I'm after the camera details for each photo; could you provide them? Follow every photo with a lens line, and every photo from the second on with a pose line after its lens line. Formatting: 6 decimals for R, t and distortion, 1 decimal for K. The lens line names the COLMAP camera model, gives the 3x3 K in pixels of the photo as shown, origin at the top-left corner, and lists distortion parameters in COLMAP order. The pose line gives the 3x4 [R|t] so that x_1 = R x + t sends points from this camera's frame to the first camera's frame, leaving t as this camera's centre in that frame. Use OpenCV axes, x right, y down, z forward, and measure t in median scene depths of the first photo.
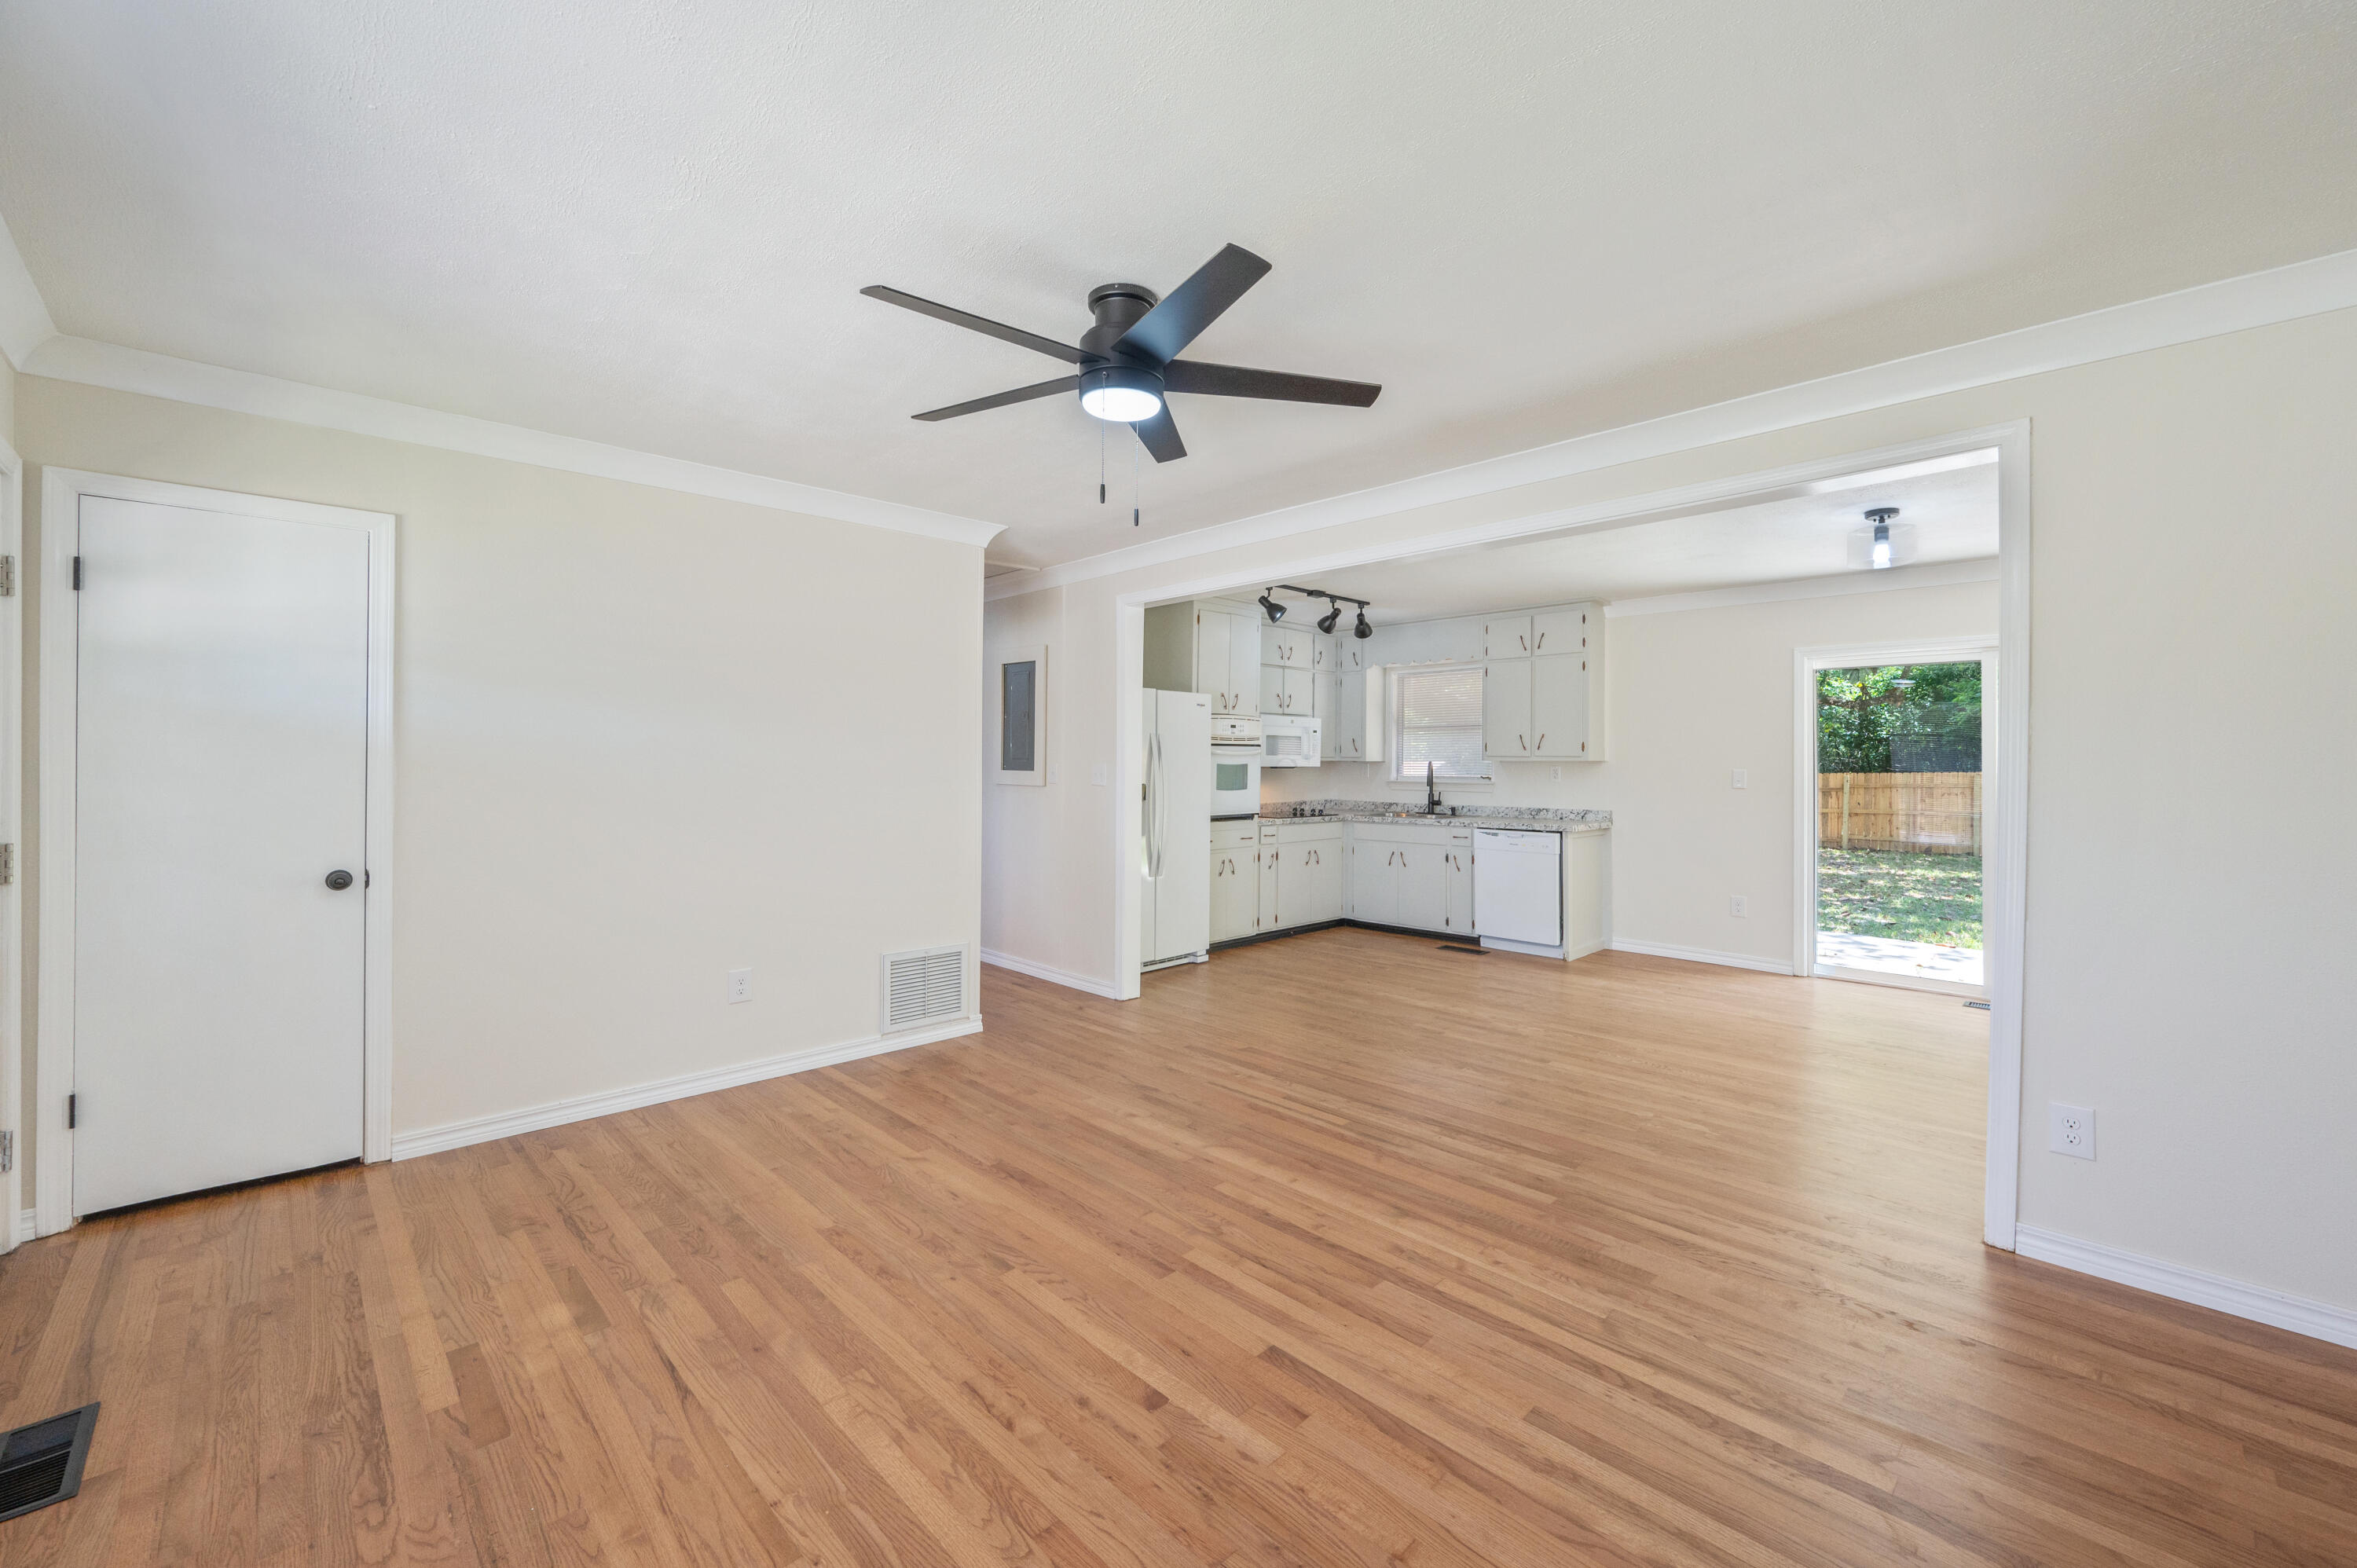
lens RADIAL K [[947.9, 0, 1194.5], [0, 947.9, 751.8], [0, 0, 1]] dist [-0.001867, 0.000887]
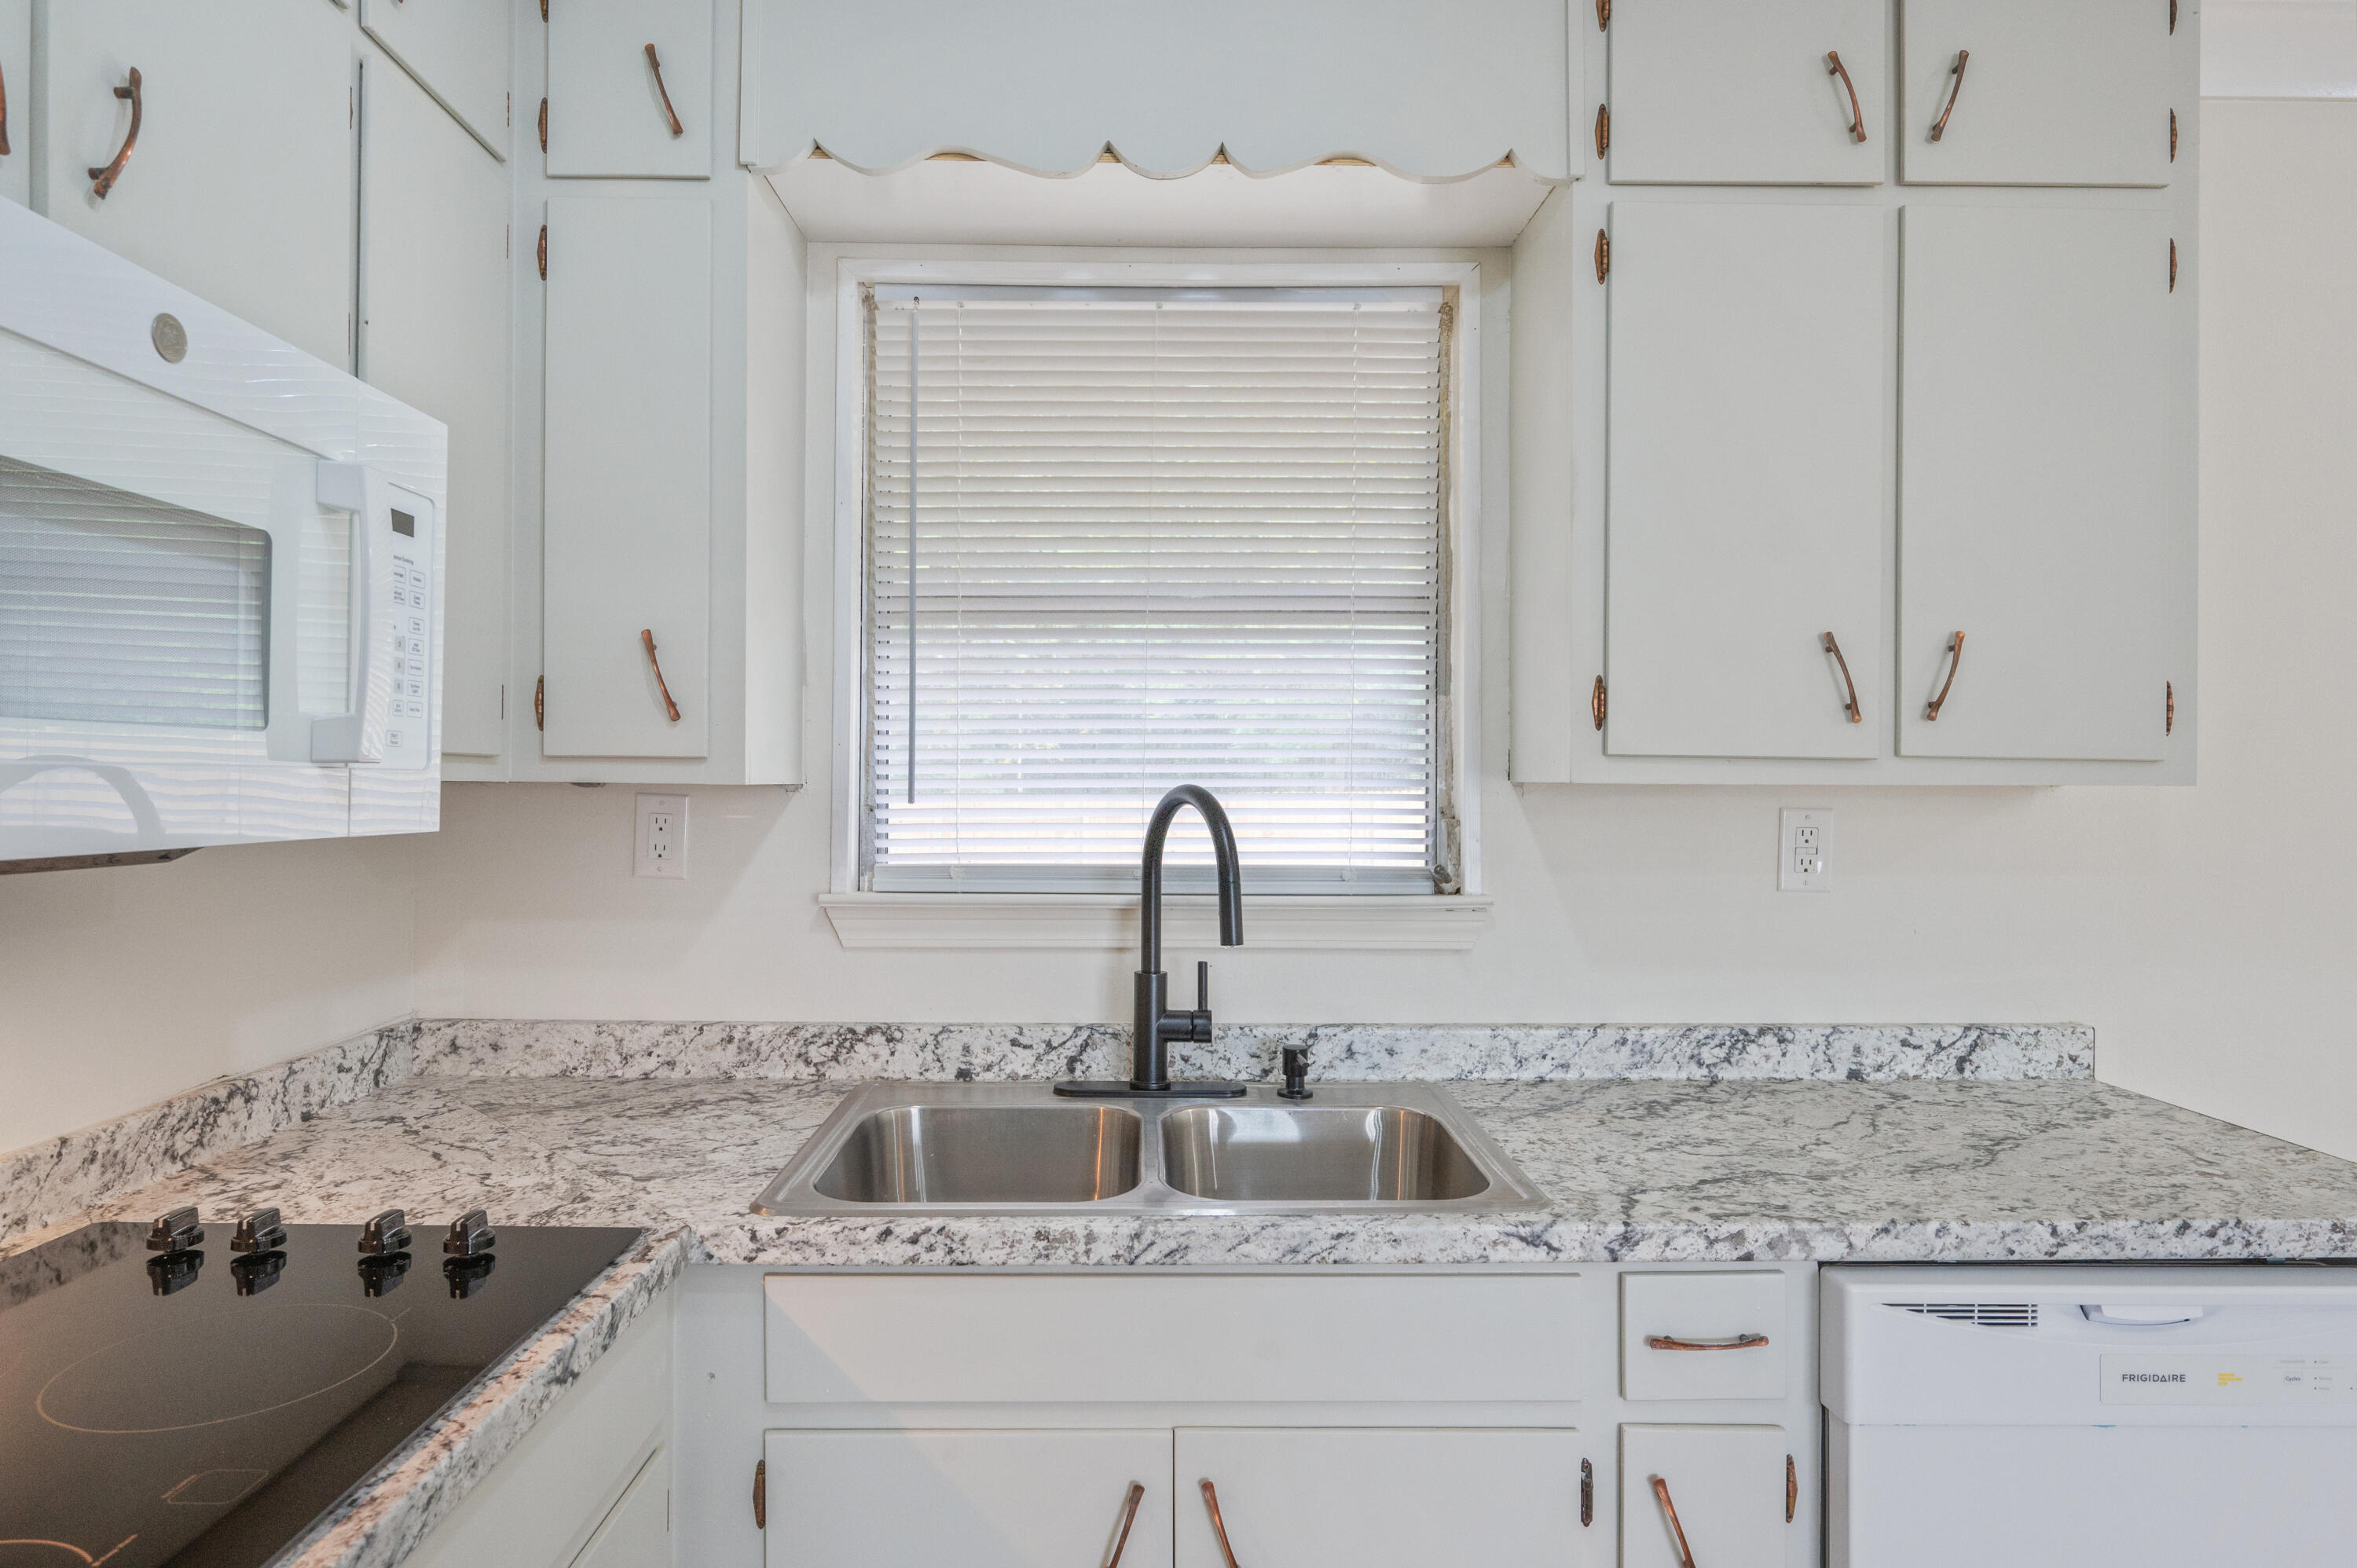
lens RADIAL K [[1322.1, 0, 1144.0], [0, 1322.1, 785.3], [0, 0, 1]] dist [0.002561, -0.001963]
pose [[0.703977, -0.001833, 0.710220, 0.172837], [-0.007735, 0.999918, 0.010247, 0.016476], [-0.710180, -0.012707, 0.703905, 1.846658]]
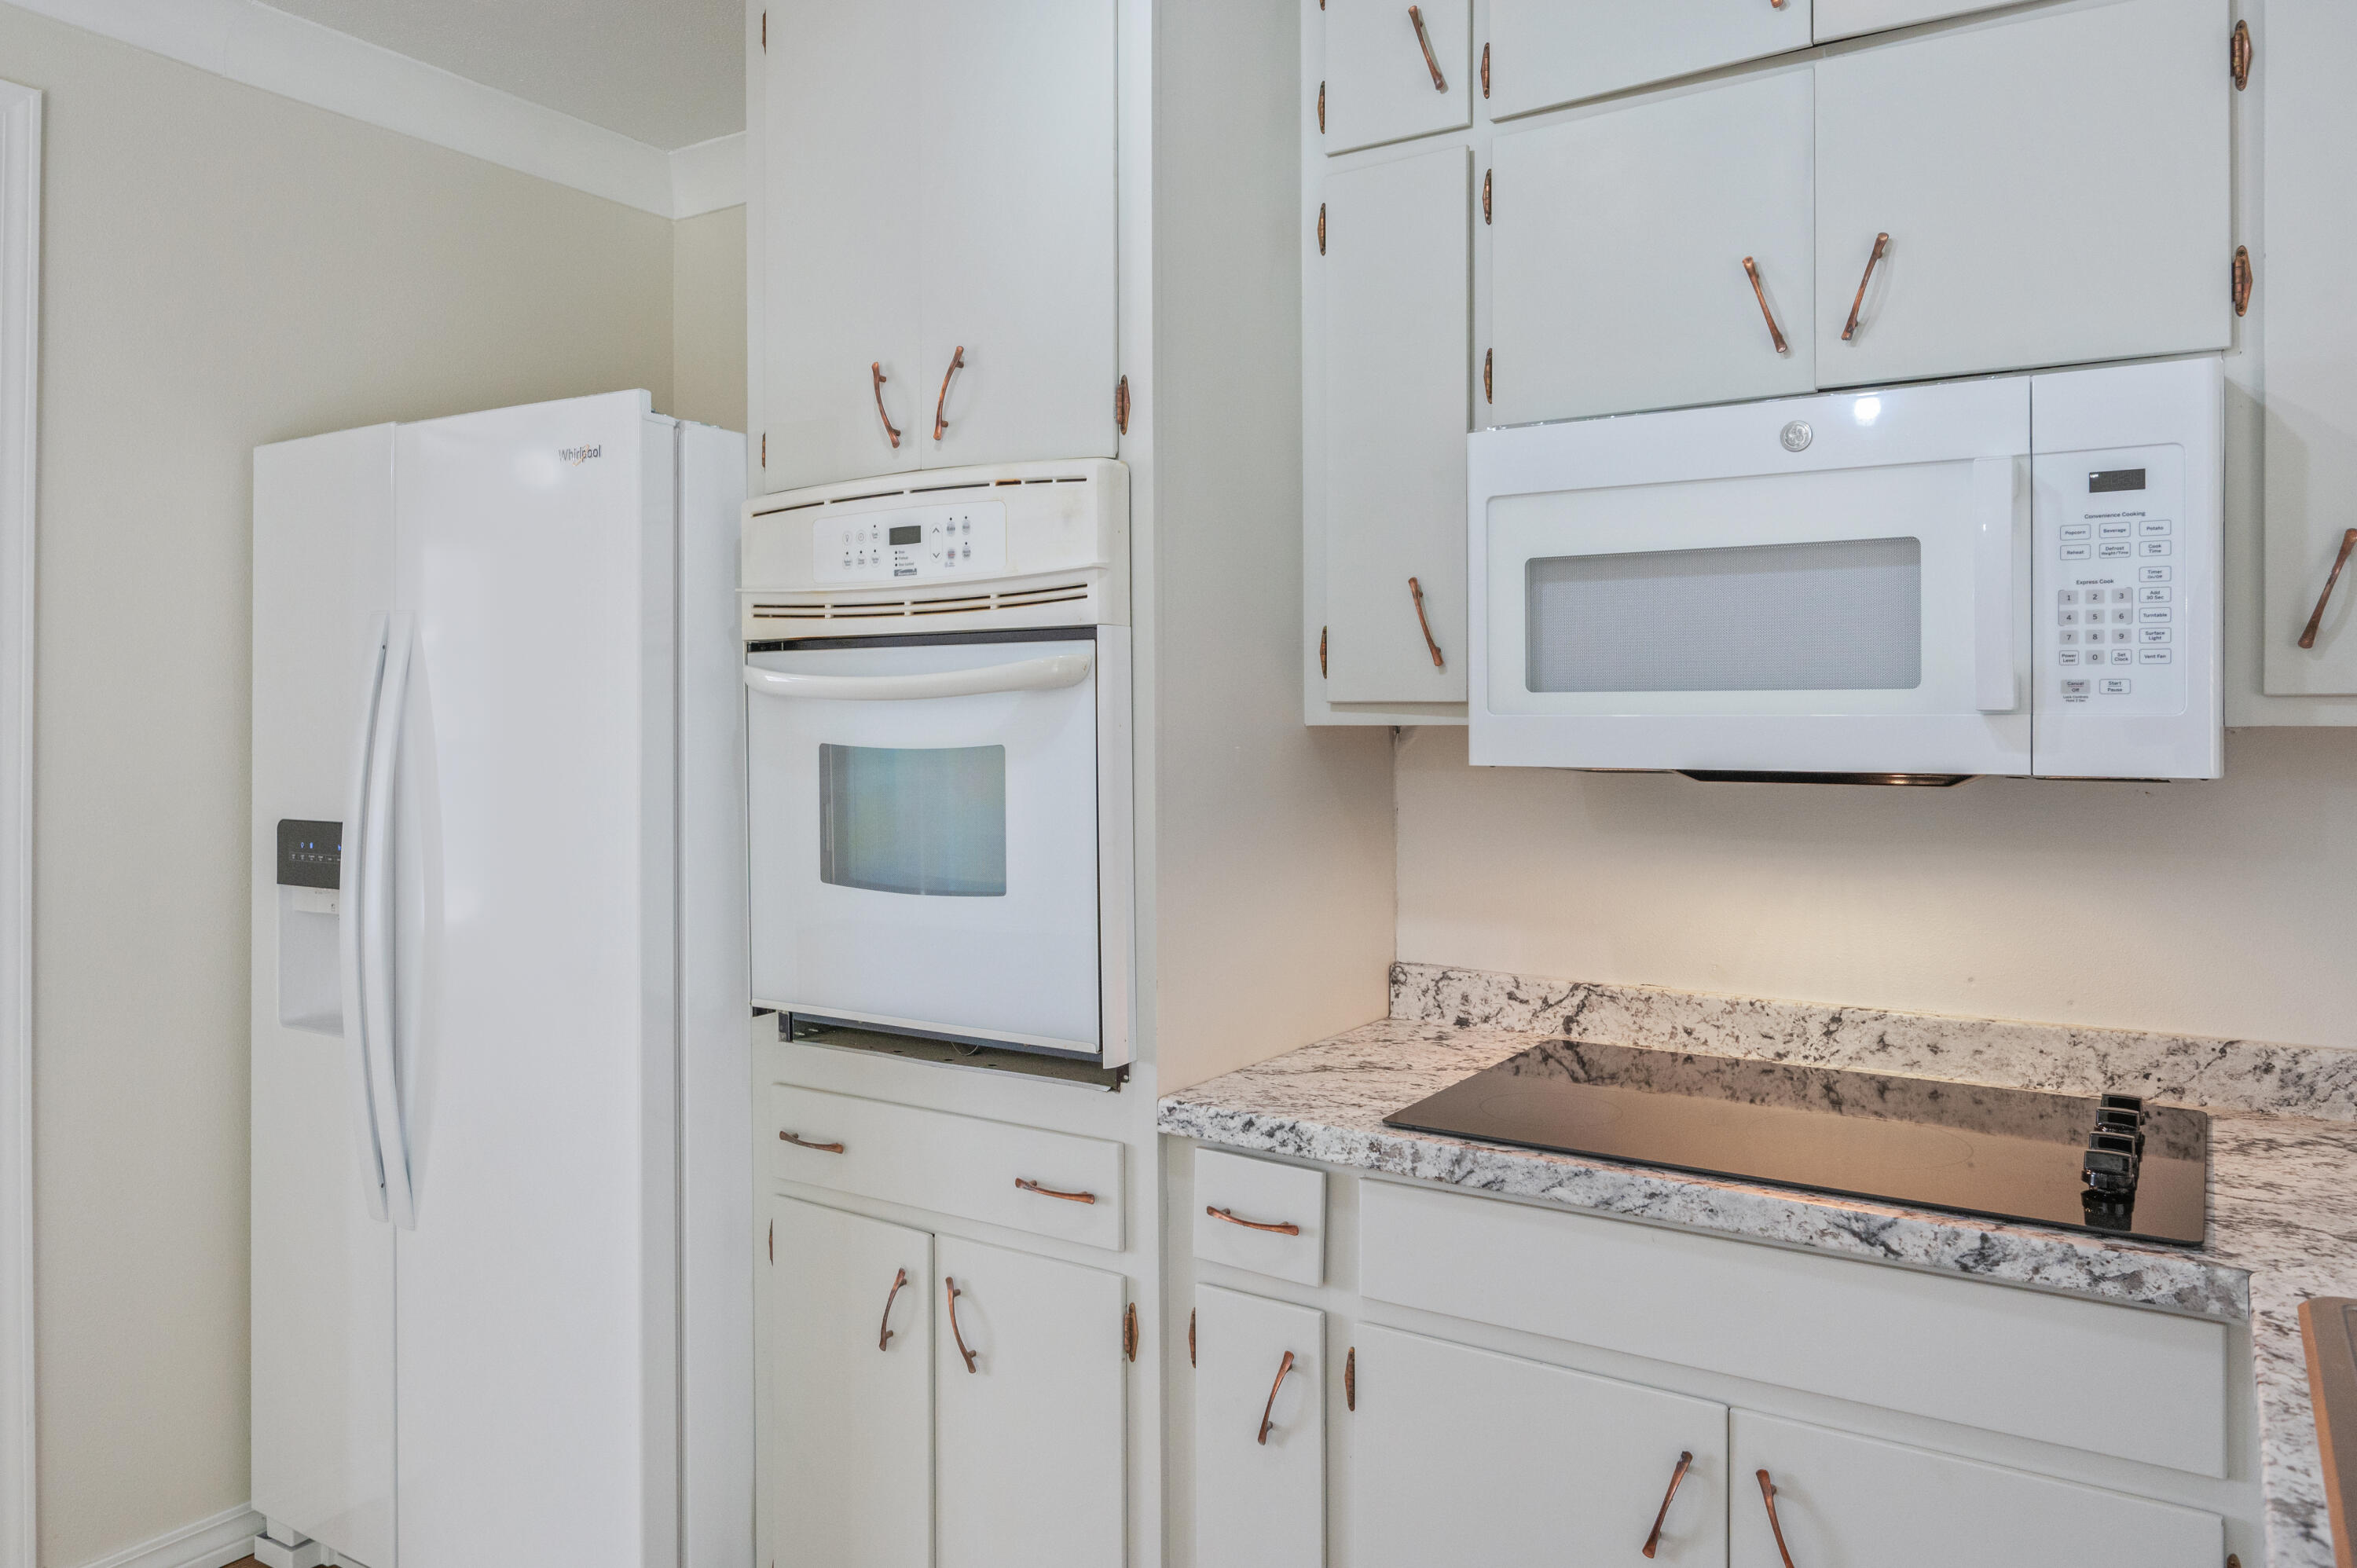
lens RADIAL K [[1619.1, 0, 1184.9], [0, 1619.1, 709.3], [0, 0, 1]] dist [-0.006096, 0.008309]
pose [[0.212919, -0.015359, -0.976949, 0.669053], [0.006788, 0.999876, -0.014240, 0.020595], [0.977046, -0.003599, 0.212996, 1.882920]]
